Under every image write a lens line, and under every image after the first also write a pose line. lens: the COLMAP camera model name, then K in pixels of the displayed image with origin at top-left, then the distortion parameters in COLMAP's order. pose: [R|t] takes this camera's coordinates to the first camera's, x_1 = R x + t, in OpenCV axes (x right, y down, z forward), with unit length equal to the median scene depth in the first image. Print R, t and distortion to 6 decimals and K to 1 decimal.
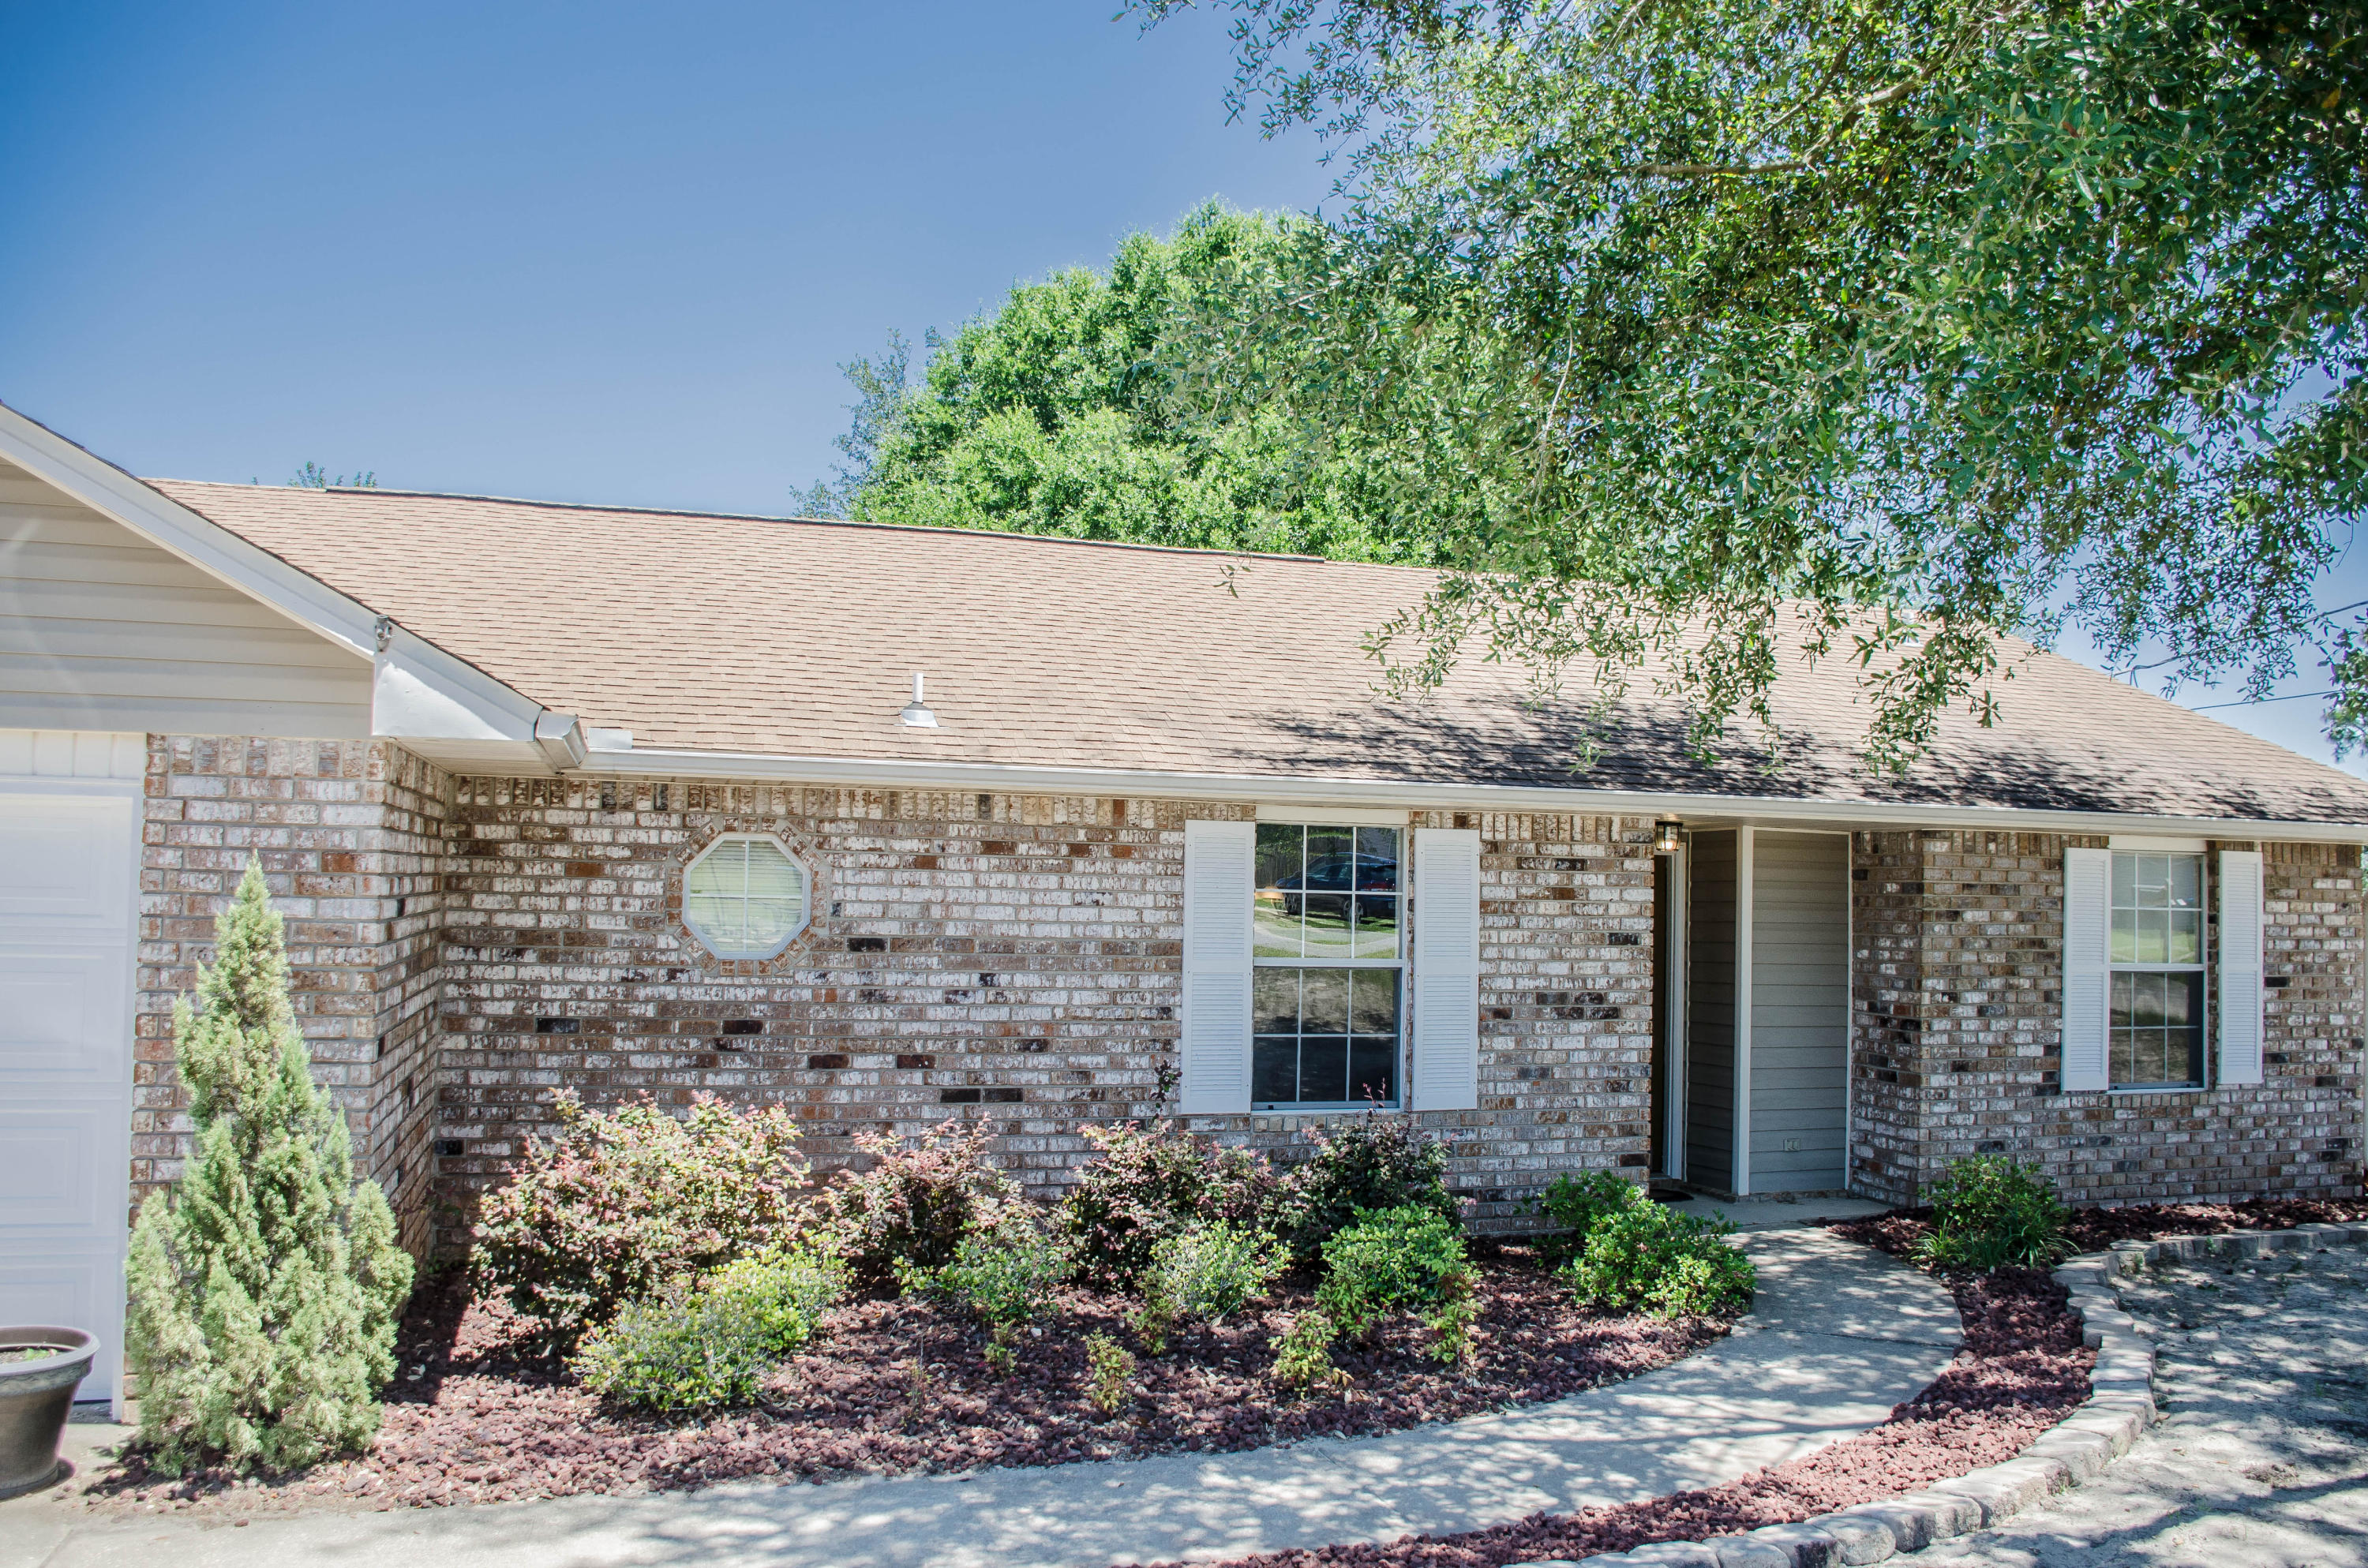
lens RADIAL K [[1841.7, 0, 1190.4], [0, 1841.7, 808.9], [0, 0, 1]] dist [-0.153912, 0.108002]
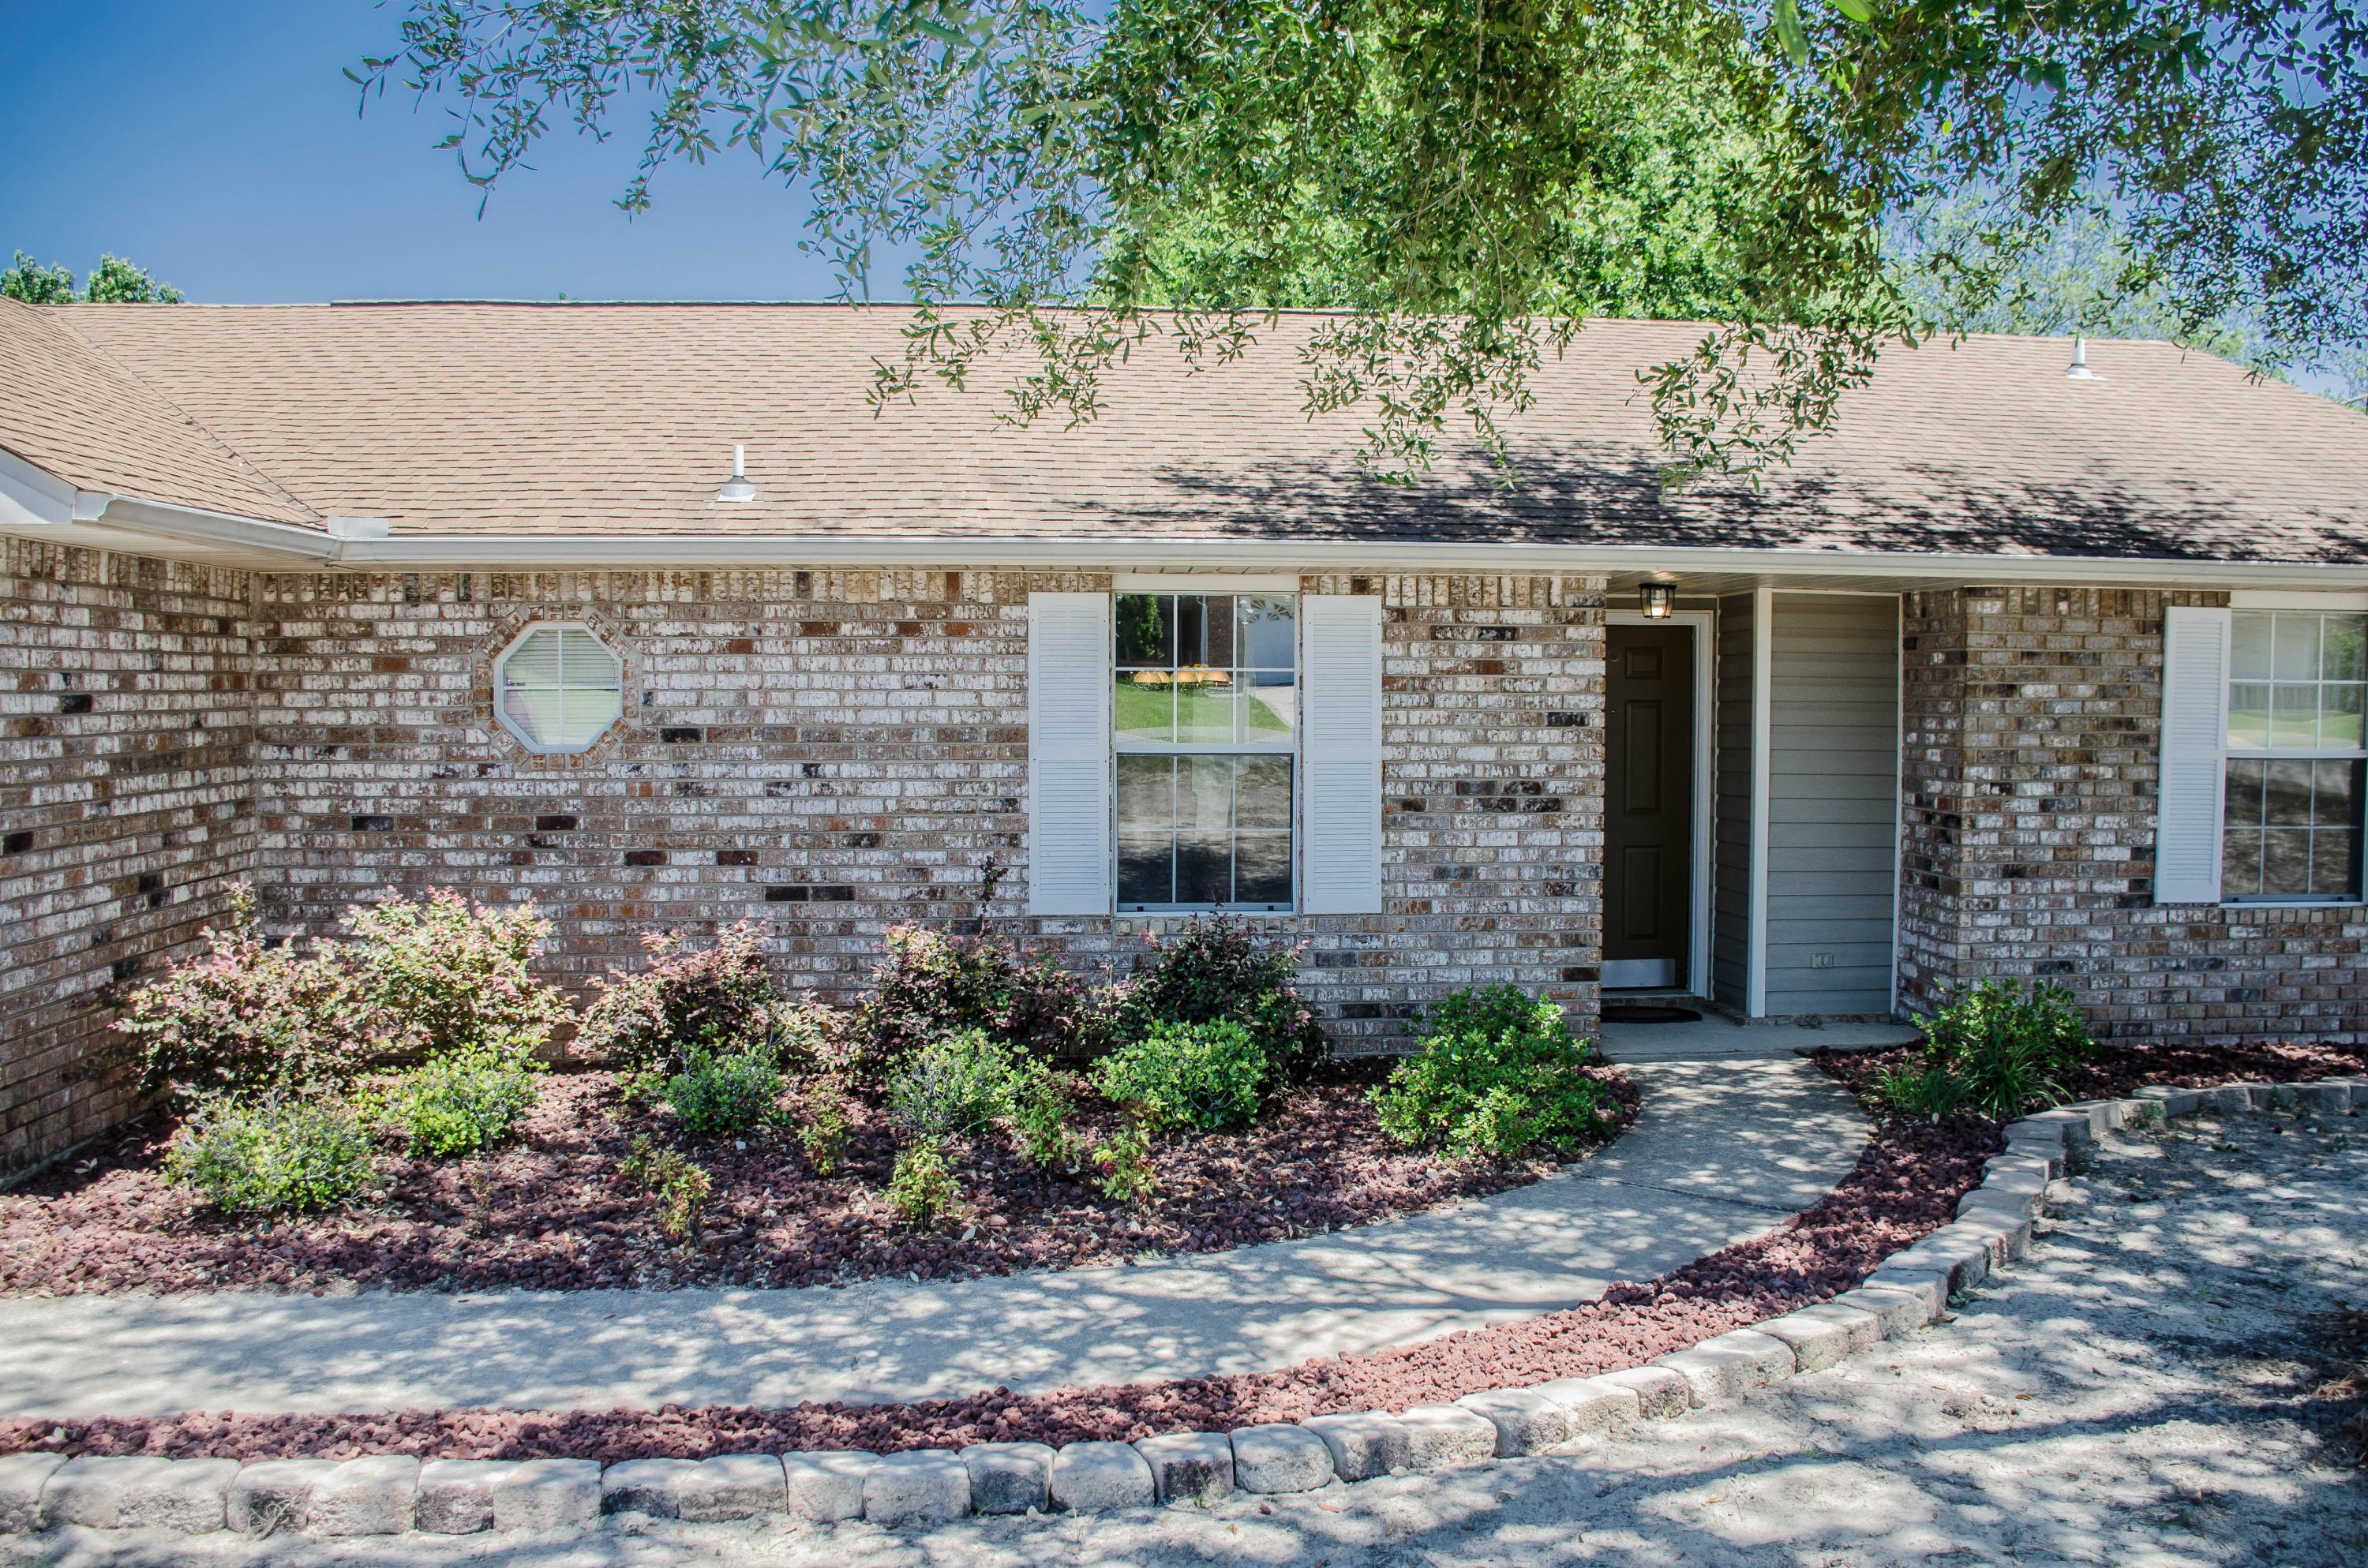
lens RADIAL K [[1841.7, 0, 1190.4], [0, 1841.7, 808.9], [0, 0, 1]] dist [-0.153912, 0.108002]
pose [[0.976825, -0.005782, -0.213962, 0.271847], [0.027835, 0.994577, 0.100205, 0.024037], [0.212222, -0.103838, 0.971689, 0.130234]]
